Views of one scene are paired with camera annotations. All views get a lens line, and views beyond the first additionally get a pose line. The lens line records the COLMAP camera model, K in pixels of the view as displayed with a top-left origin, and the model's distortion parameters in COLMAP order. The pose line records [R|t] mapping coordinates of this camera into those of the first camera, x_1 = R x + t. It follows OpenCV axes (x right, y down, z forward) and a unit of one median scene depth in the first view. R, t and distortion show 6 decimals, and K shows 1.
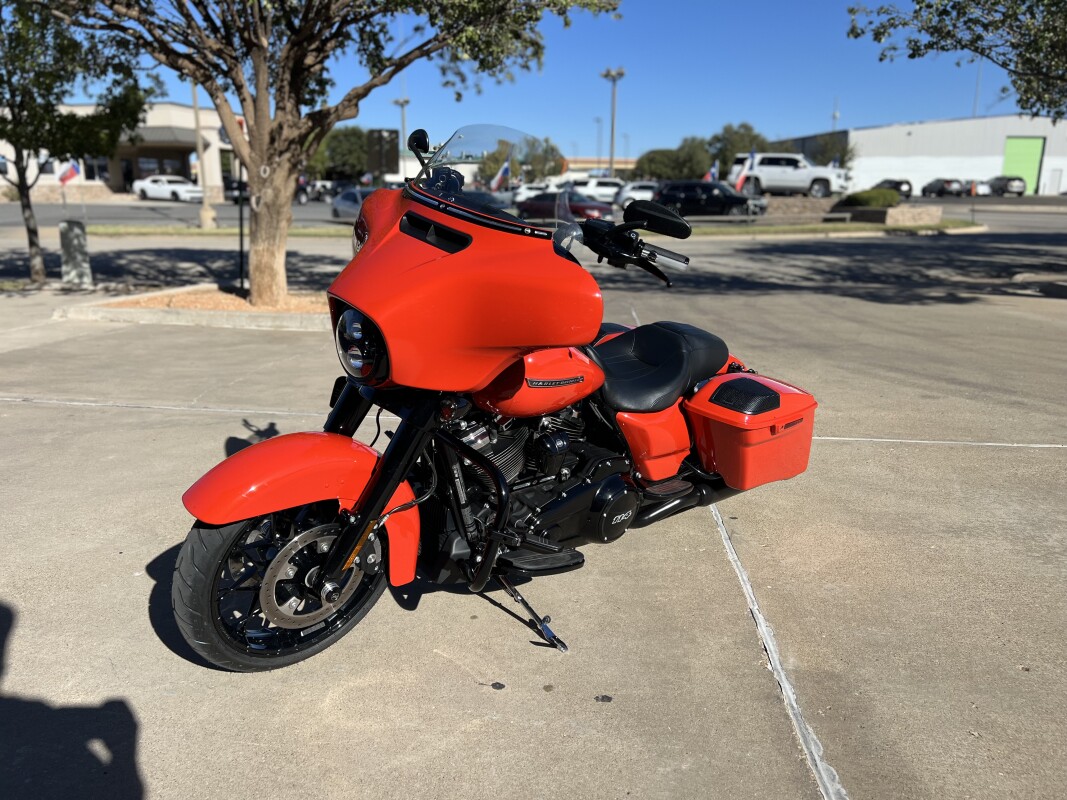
lens RADIAL K [[809.5, 0, 533.6], [0, 809.5, 400.7], [0, 0, 1]] dist [0.045587, -0.047050]
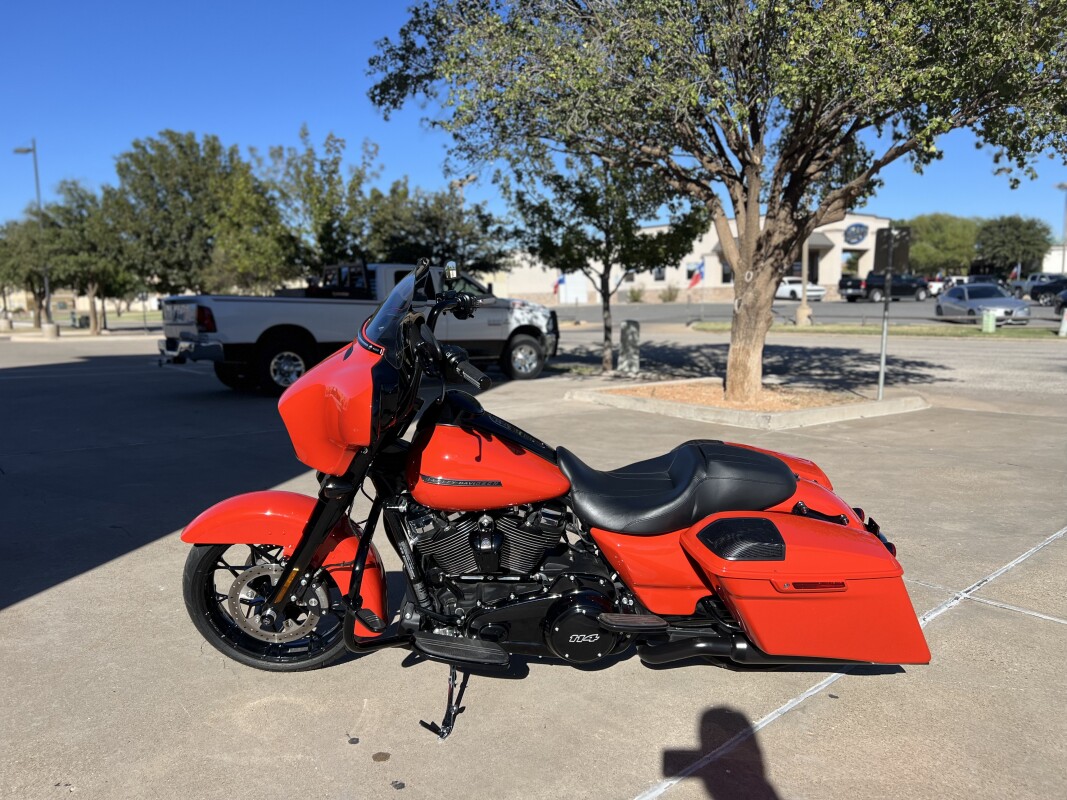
lens RADIAL K [[809.5, 0, 543.0], [0, 809.5, 402.1], [0, 0, 1]] dist [0.045587, -0.047050]
pose [[0.753368, 0.072471, -0.653594, 0.163081], [-0.145946, 0.987548, -0.058725, -0.016268], [0.641200, 0.139631, 0.754564, 0.046933]]
